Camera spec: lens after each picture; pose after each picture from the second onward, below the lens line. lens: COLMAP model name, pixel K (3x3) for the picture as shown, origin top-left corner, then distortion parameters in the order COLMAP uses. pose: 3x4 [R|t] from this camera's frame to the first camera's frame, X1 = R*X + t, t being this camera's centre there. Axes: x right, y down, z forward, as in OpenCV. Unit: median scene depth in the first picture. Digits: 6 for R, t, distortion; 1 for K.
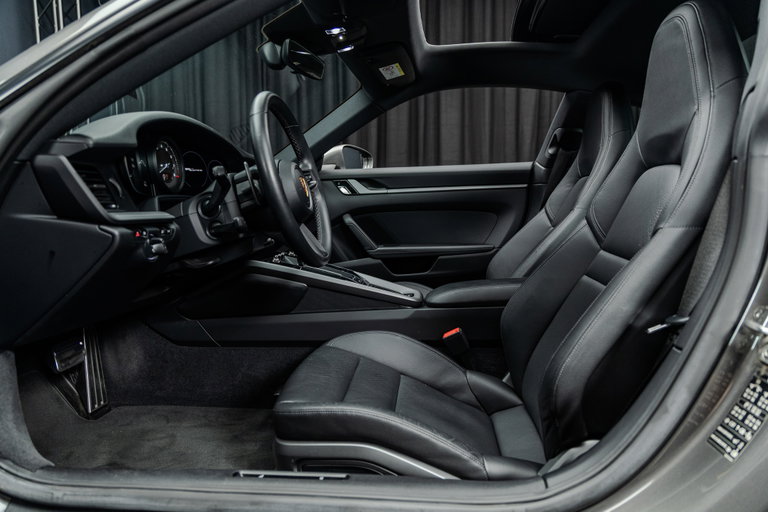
lens RADIAL K [[554.9, 0, 384.0], [0, 554.9, 256.0], [0, 0, 1]] dist [0.028079, -0.000975]
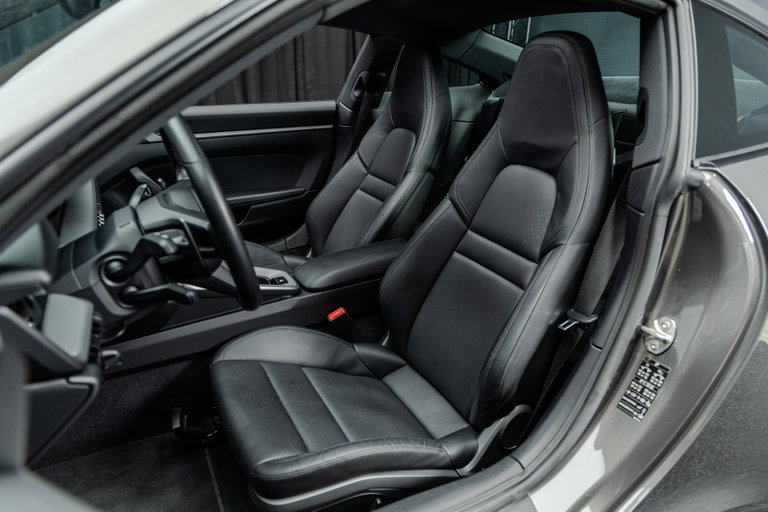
lens RADIAL K [[554.9, 0, 384.0], [0, 554.9, 256.0], [0, 0, 1]] dist [0.028079, -0.000975]
pose [[0.819029, -0.184707, 0.543207, -0.523833], [0.024612, 0.957203, 0.288368, -0.393869], [-0.573223, -0.222812, 0.788524, 0.226641]]
